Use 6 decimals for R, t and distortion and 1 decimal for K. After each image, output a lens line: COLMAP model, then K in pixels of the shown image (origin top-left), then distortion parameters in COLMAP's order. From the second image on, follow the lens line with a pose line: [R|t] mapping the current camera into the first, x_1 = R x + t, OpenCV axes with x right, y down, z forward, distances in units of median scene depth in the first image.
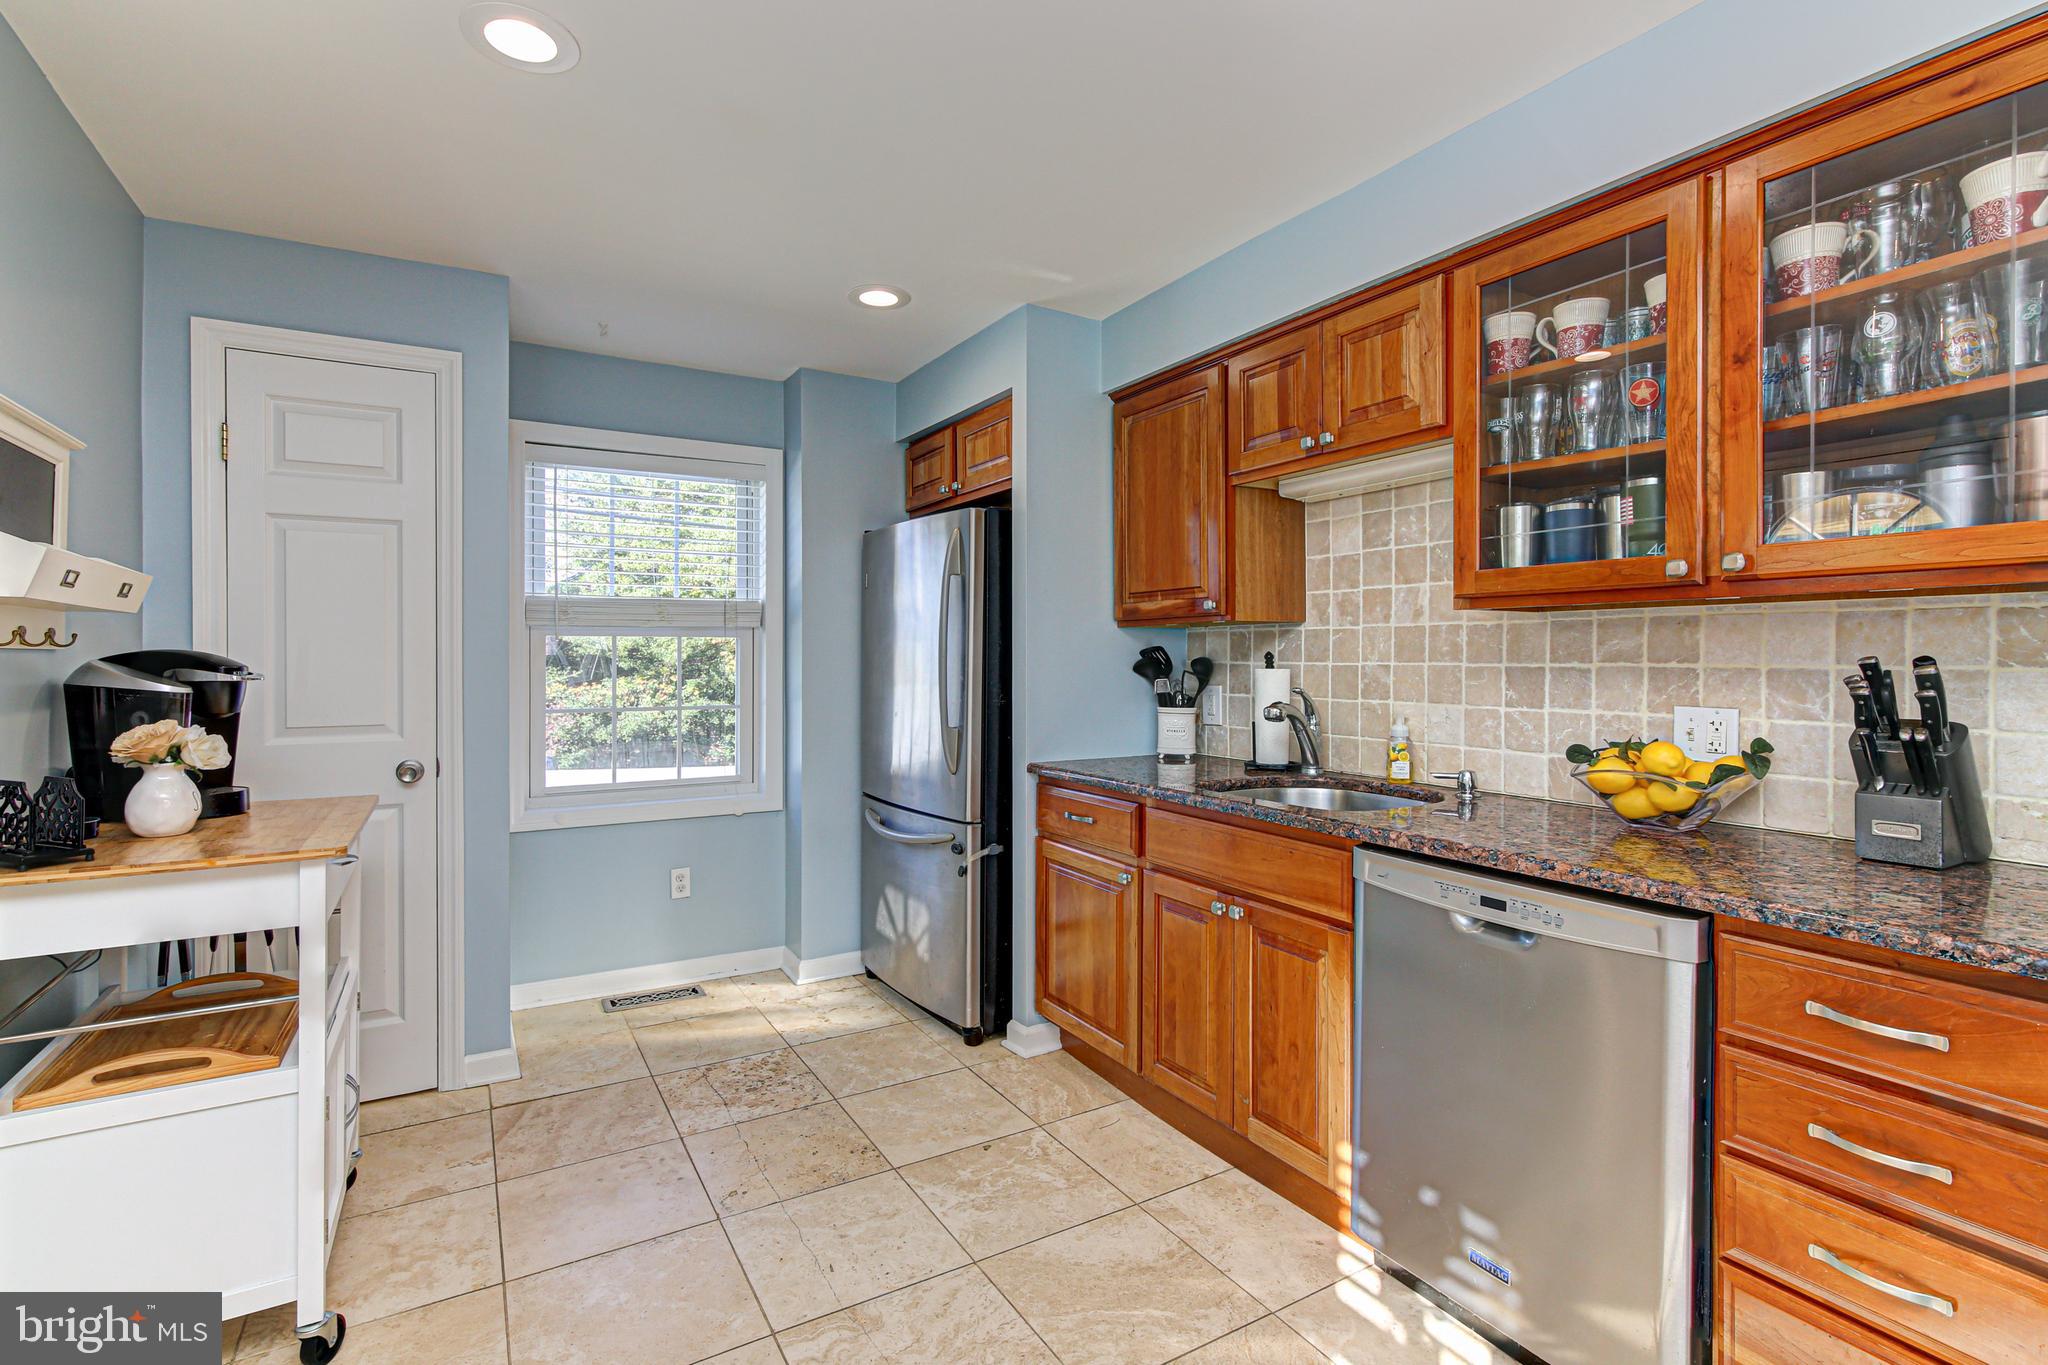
lens RADIAL K [[928.3, 0, 1024.0], [0, 928.3, 658.2], [0, 0, 1]] dist [0.002070, 0.000324]
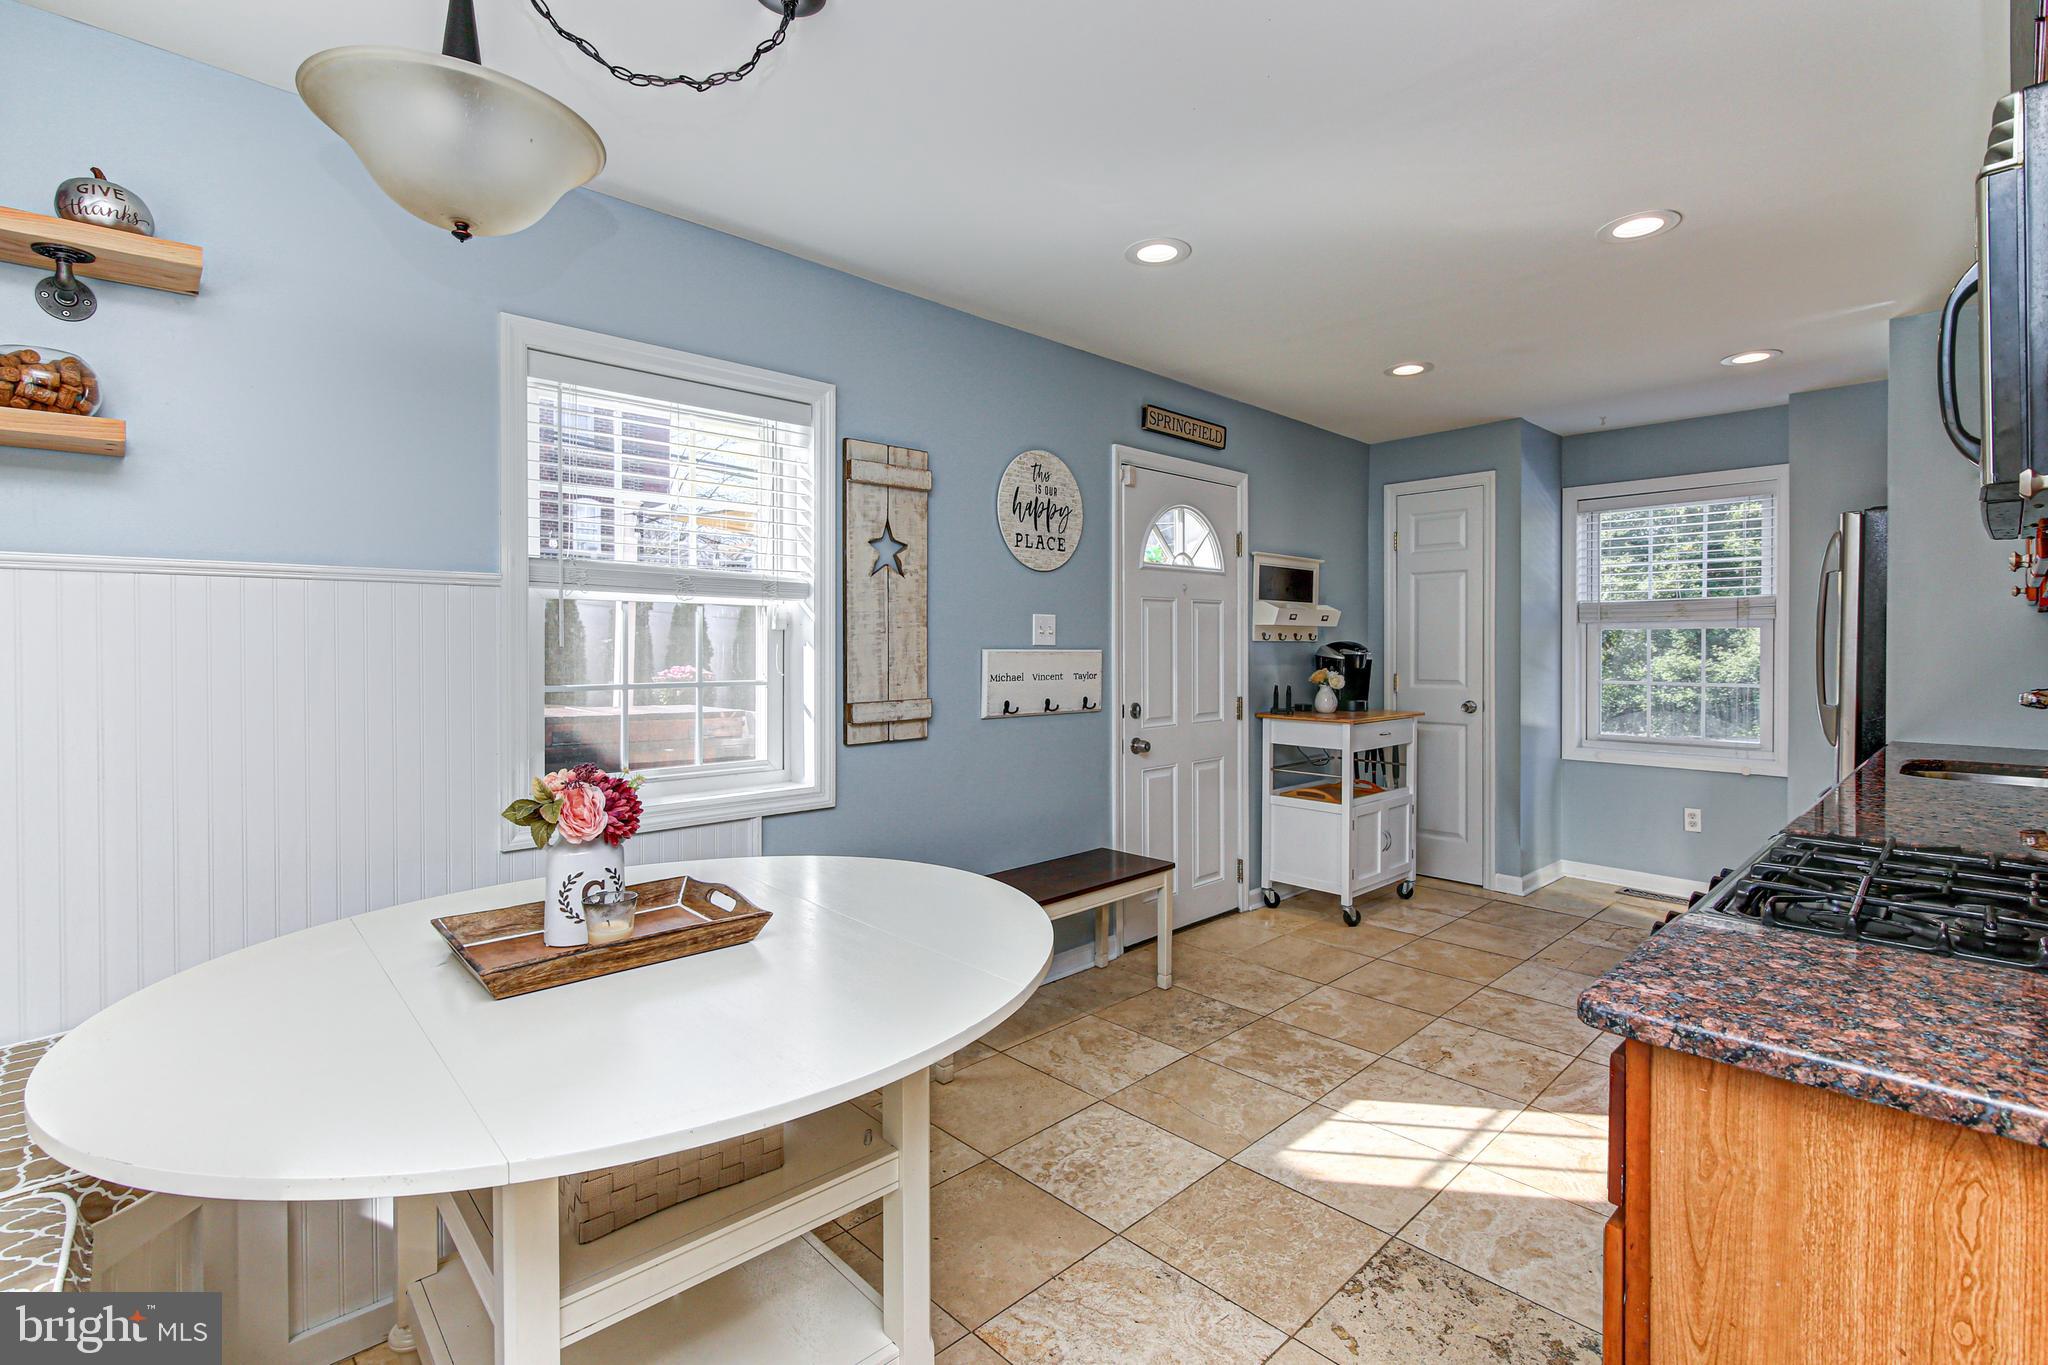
lens RADIAL K [[928.3, 0, 1024.0], [0, 928.3, 658.2], [0, 0, 1]] dist [0.002070, 0.000324]
pose [[0.217913, 0.013193, -0.975879, 0.959774], [-0.001278, 0.999912, 0.013233, 0.003356], [0.975967, -0.001636, 0.217910, -0.259691]]
